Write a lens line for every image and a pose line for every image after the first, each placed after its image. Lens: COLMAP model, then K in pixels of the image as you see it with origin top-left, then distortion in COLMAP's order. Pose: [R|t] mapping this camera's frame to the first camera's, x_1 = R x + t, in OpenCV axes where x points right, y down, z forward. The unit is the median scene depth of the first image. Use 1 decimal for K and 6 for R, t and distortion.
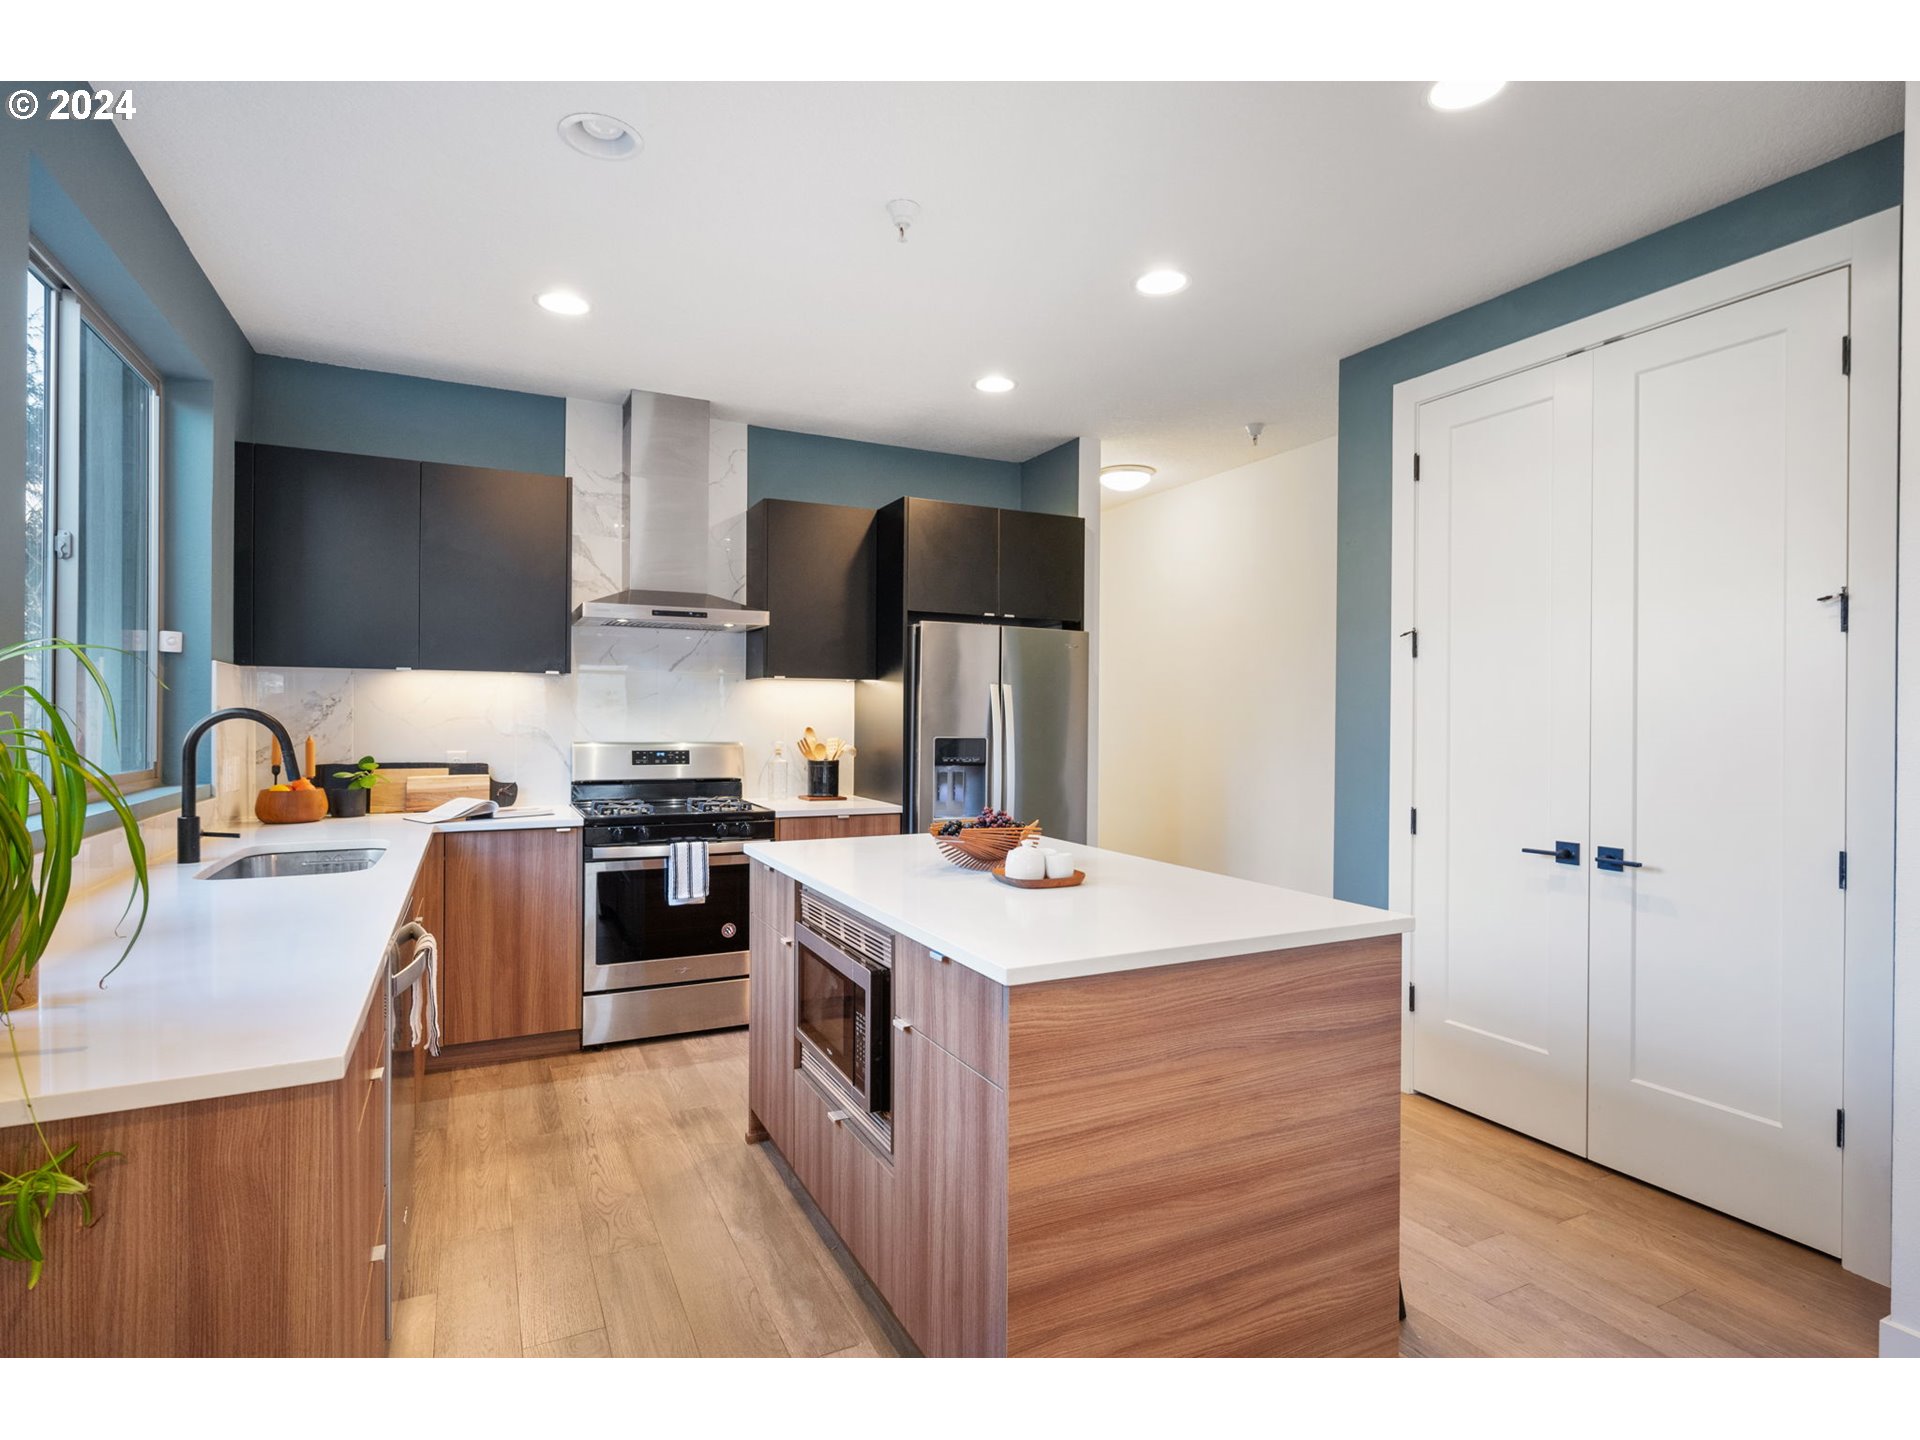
lens RADIAL K [[975.2, 0, 963.9], [0, 975.2, 721.3], [0, 0, 1]] dist [-0.002886, -0.001550]
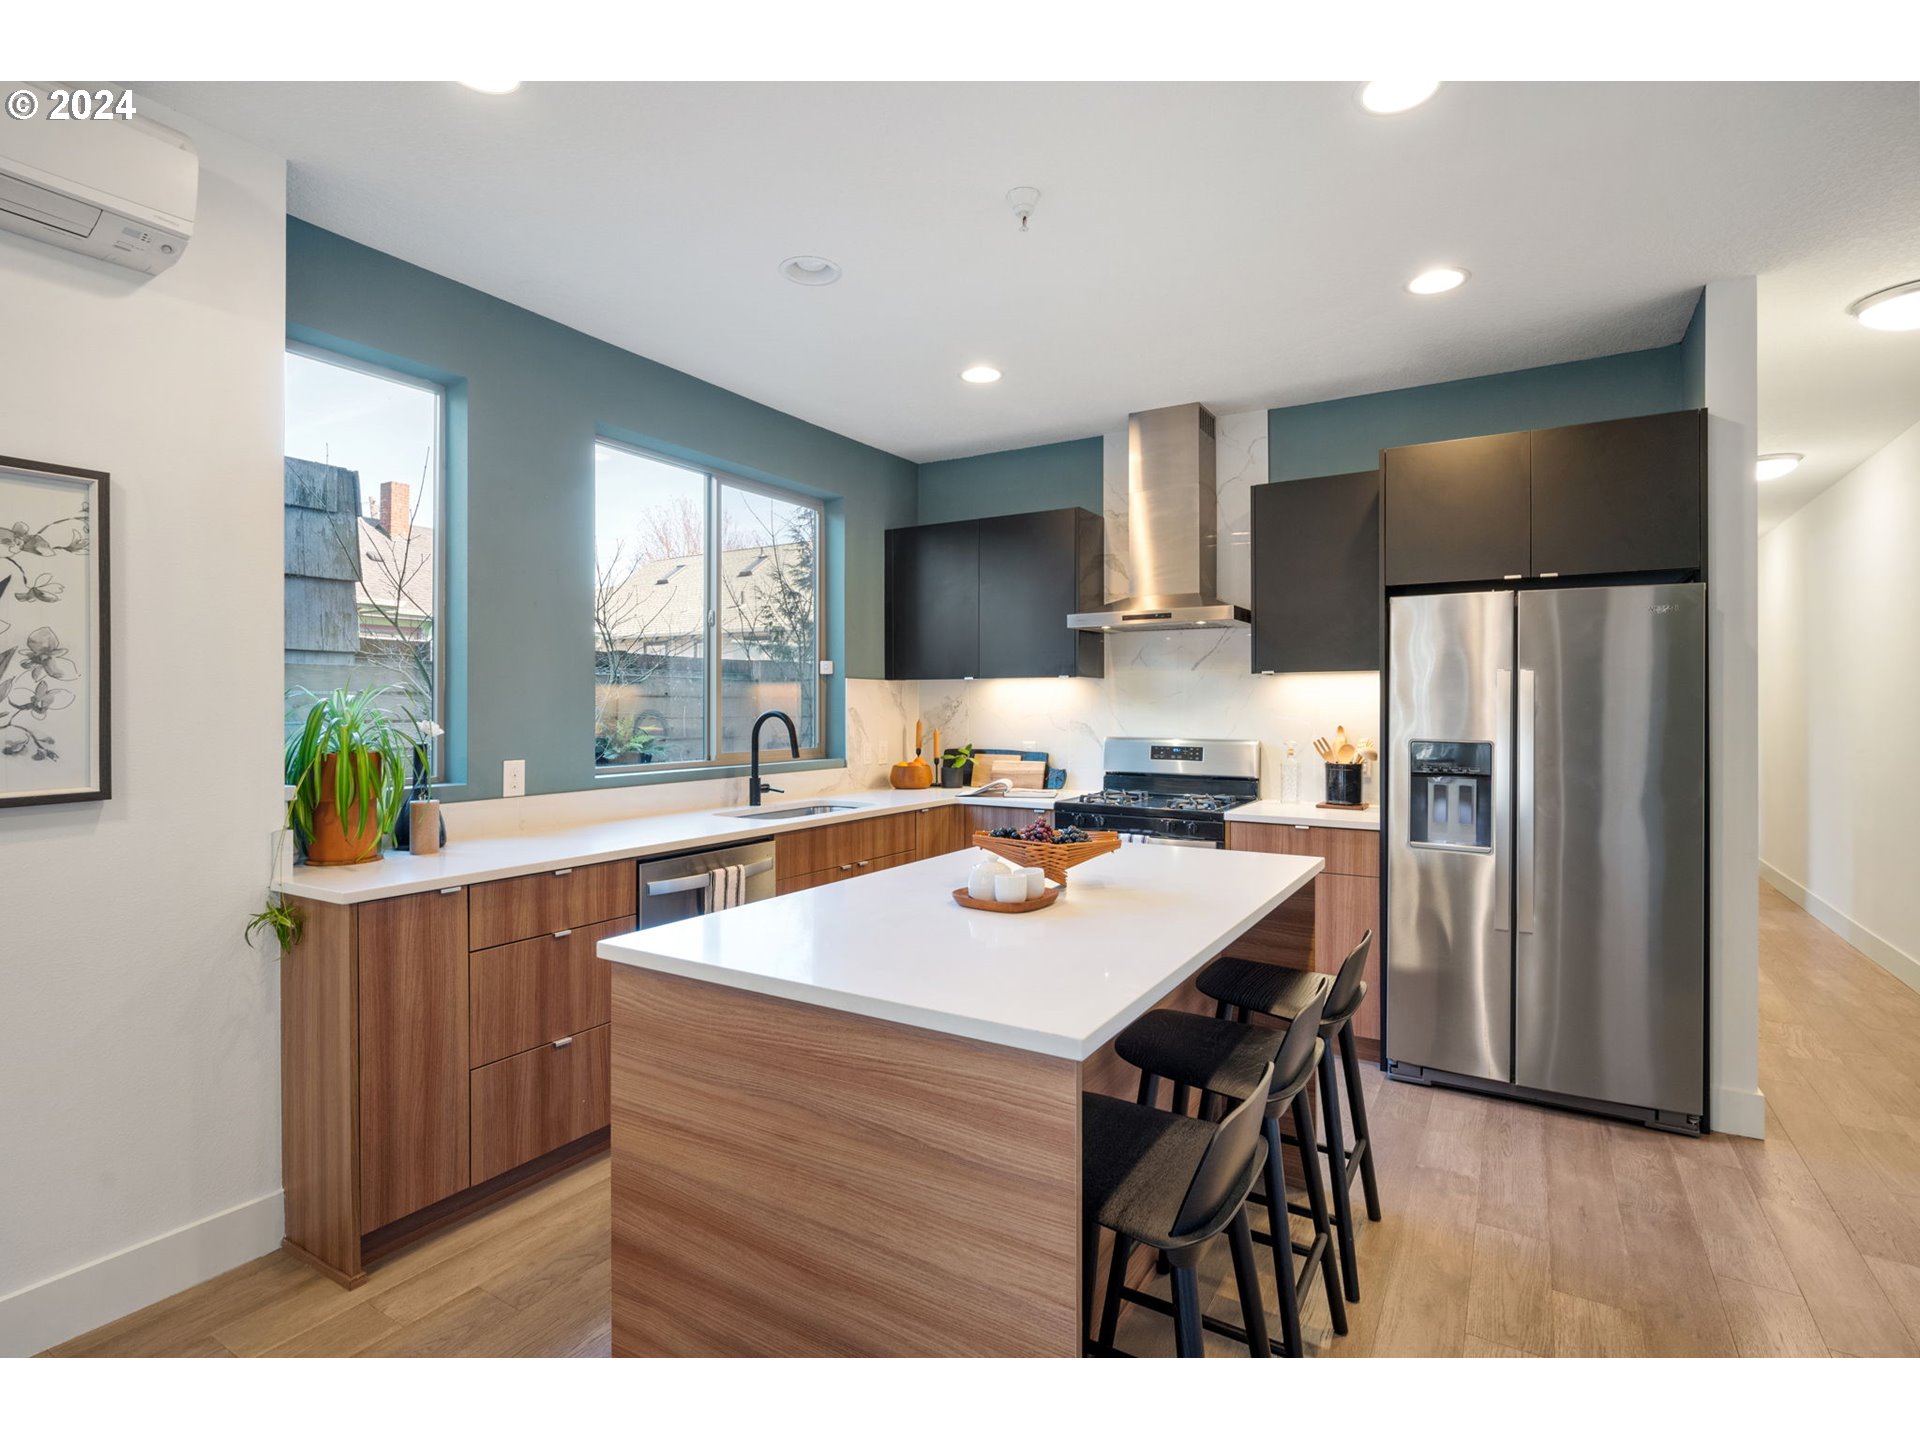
lens RADIAL K [[933.2, 0, 959.6], [0, 933.2, 708.7], [0, 0, 1]] dist [0.005090, 0.000658]
pose [[0.529177, -0.003799, -0.848503, 0.474848], [-0.001223, 0.999986, -0.005240, -0.005847], [0.848511, 0.003811, 0.529165, 0.309331]]
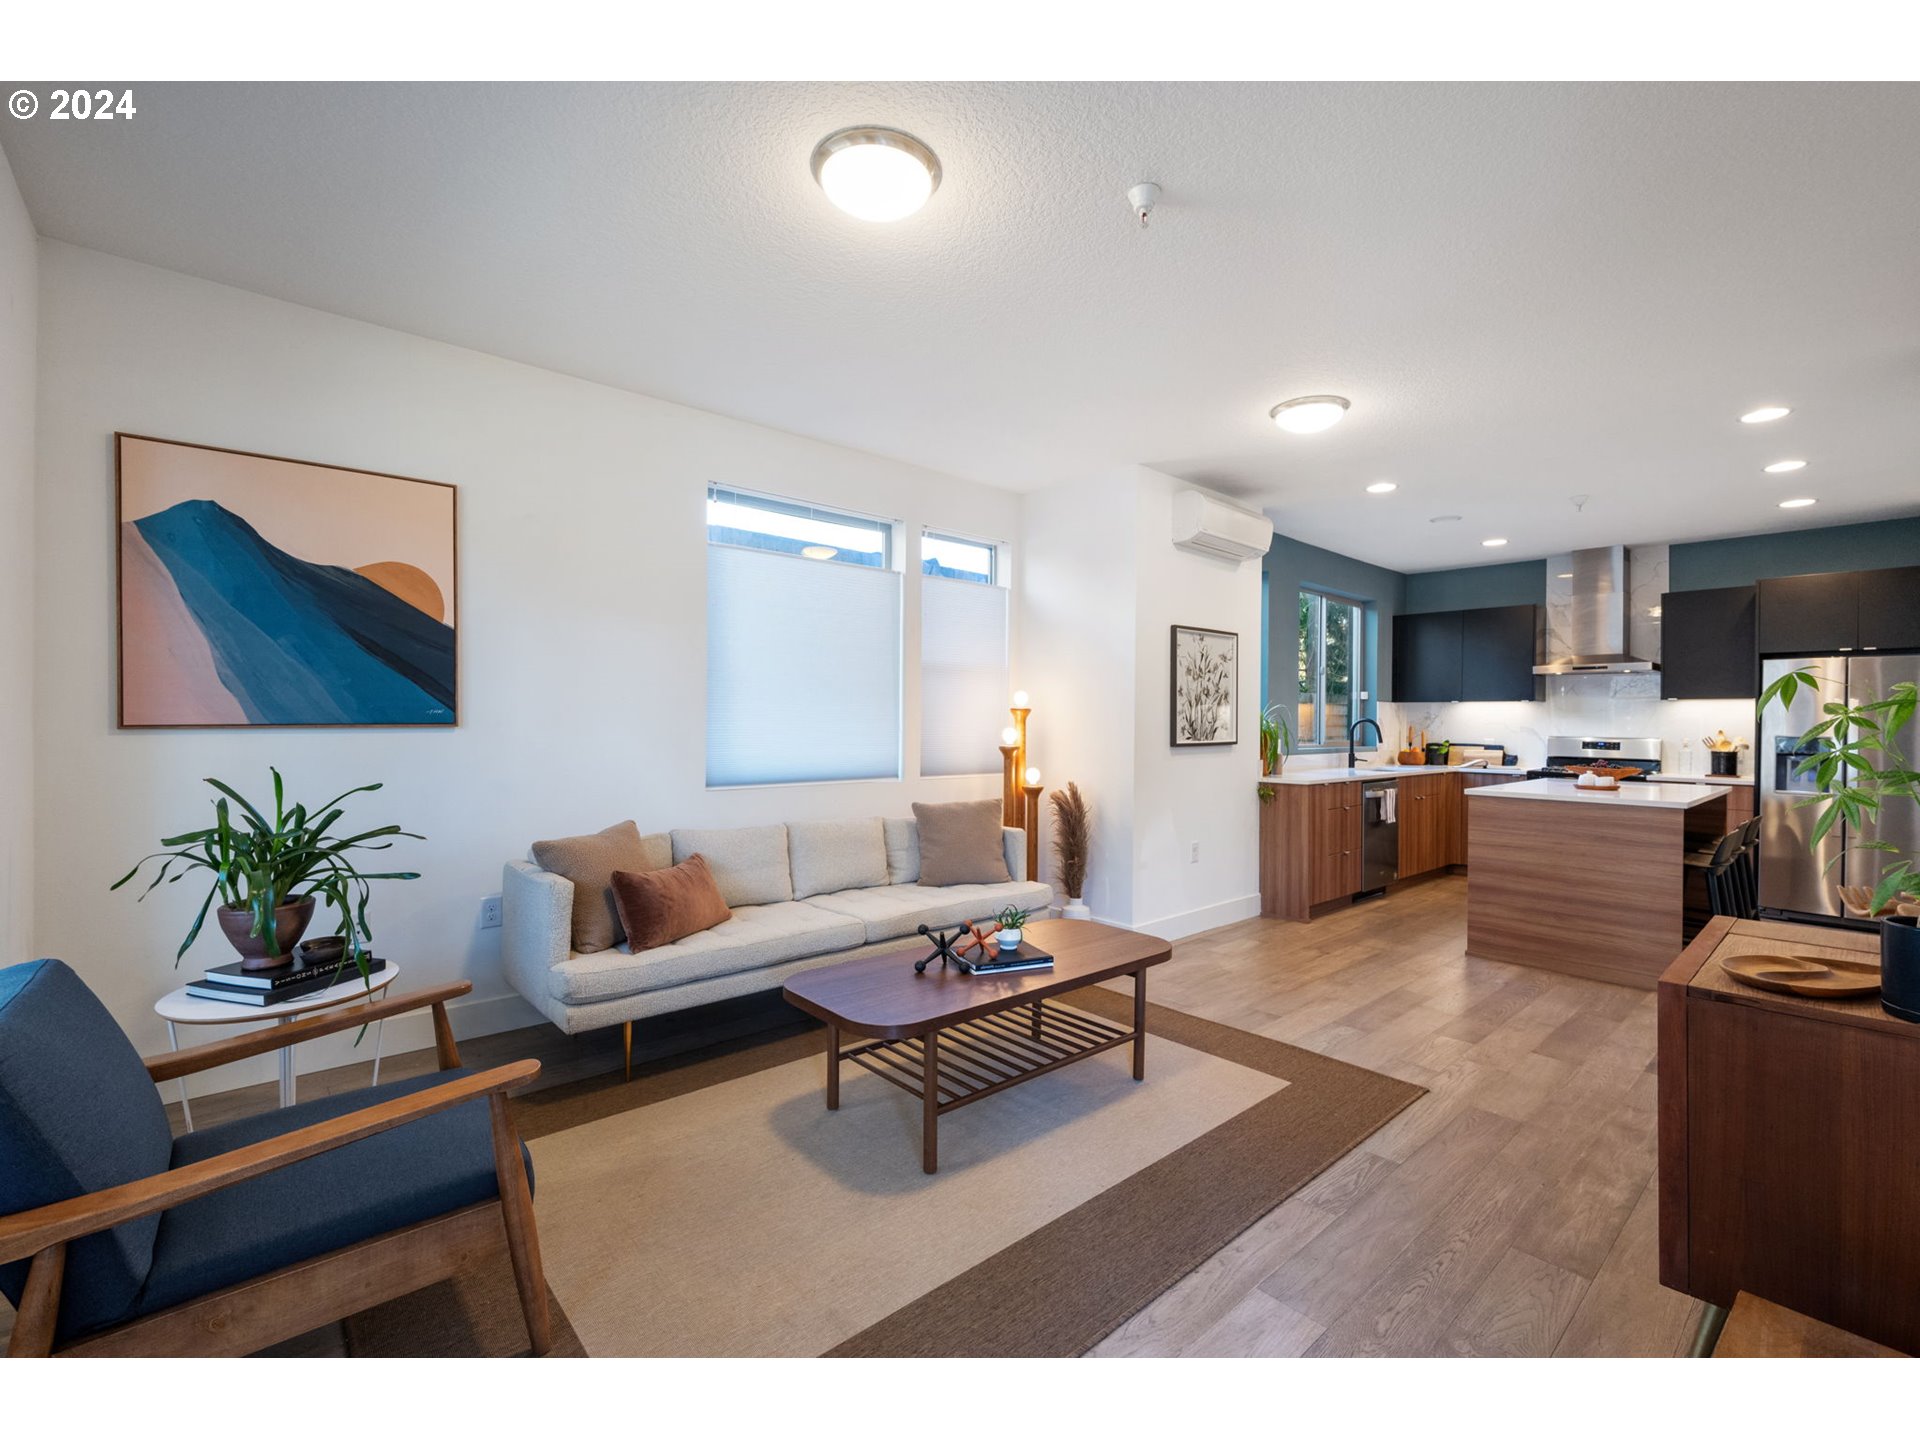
lens RADIAL K [[831.8, 0, 966.5], [0, 831.8, 723.5], [0, 0, 1]] dist [0.003144, -0.000019]
pose [[0.264989, -0.001708, -0.964250, 0.983167], [-0.012425, 0.999909, -0.005185, 0.021332], [0.964171, 0.013355, 0.264944, -0.613636]]
